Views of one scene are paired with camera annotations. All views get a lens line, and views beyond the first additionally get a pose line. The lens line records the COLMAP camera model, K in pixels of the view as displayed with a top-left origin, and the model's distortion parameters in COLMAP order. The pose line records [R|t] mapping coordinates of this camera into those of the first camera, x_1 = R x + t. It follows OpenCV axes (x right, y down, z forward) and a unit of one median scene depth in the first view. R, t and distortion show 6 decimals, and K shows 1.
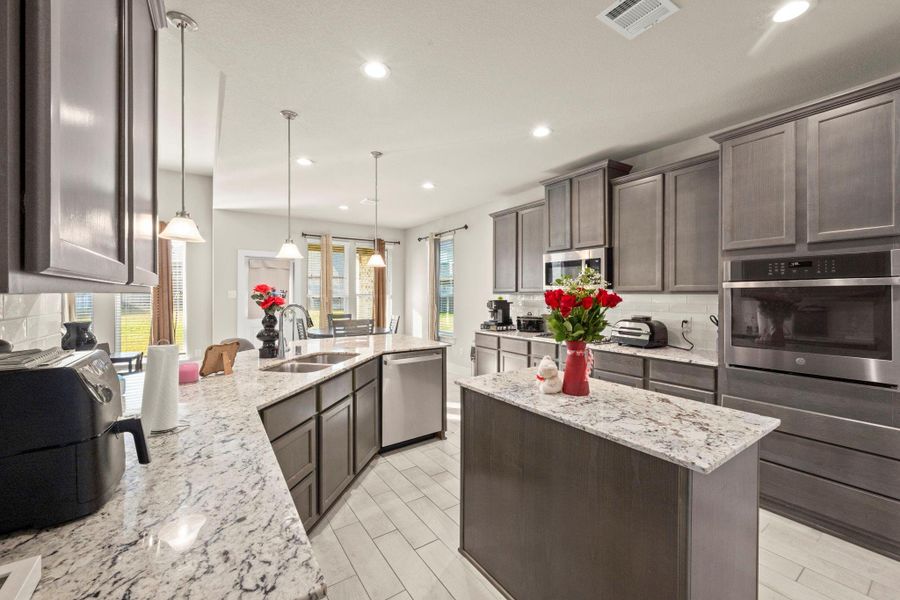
lens RADIAL K [[358.3, 0, 446.9], [0, 358.3, 291.2], [0, 0, 1]] dist [0.000140, -0.000031]
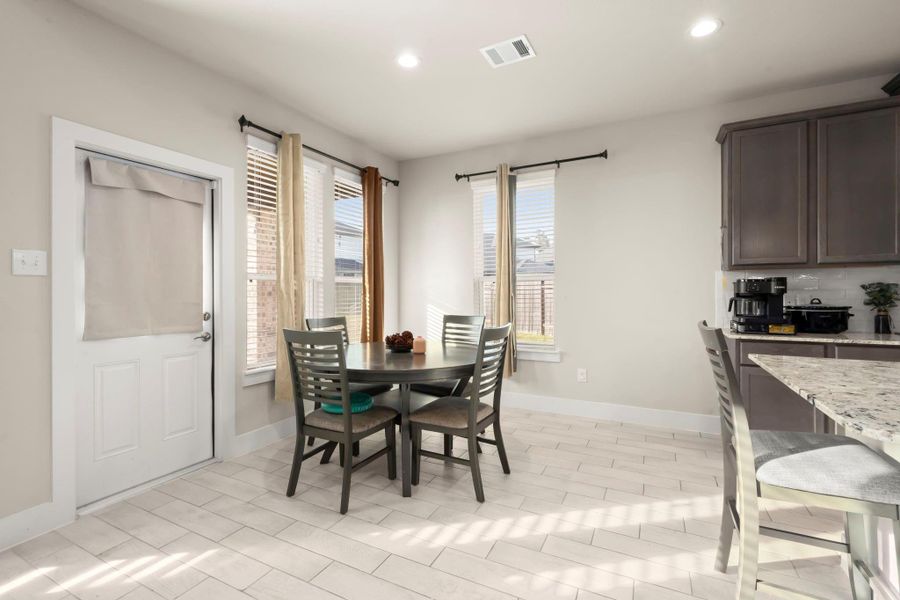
lens RADIAL K [[401.8, 0, 449.7], [0, 401.8, 289.4], [0, 0, 1]] dist [0.001159, 0.000293]
pose [[0.875969, -0.003786, 0.482352, -0.435383], [0.000615, 0.999977, 0.006732, 0.028148], [-0.482366, -0.005600, 0.875952, 0.514358]]
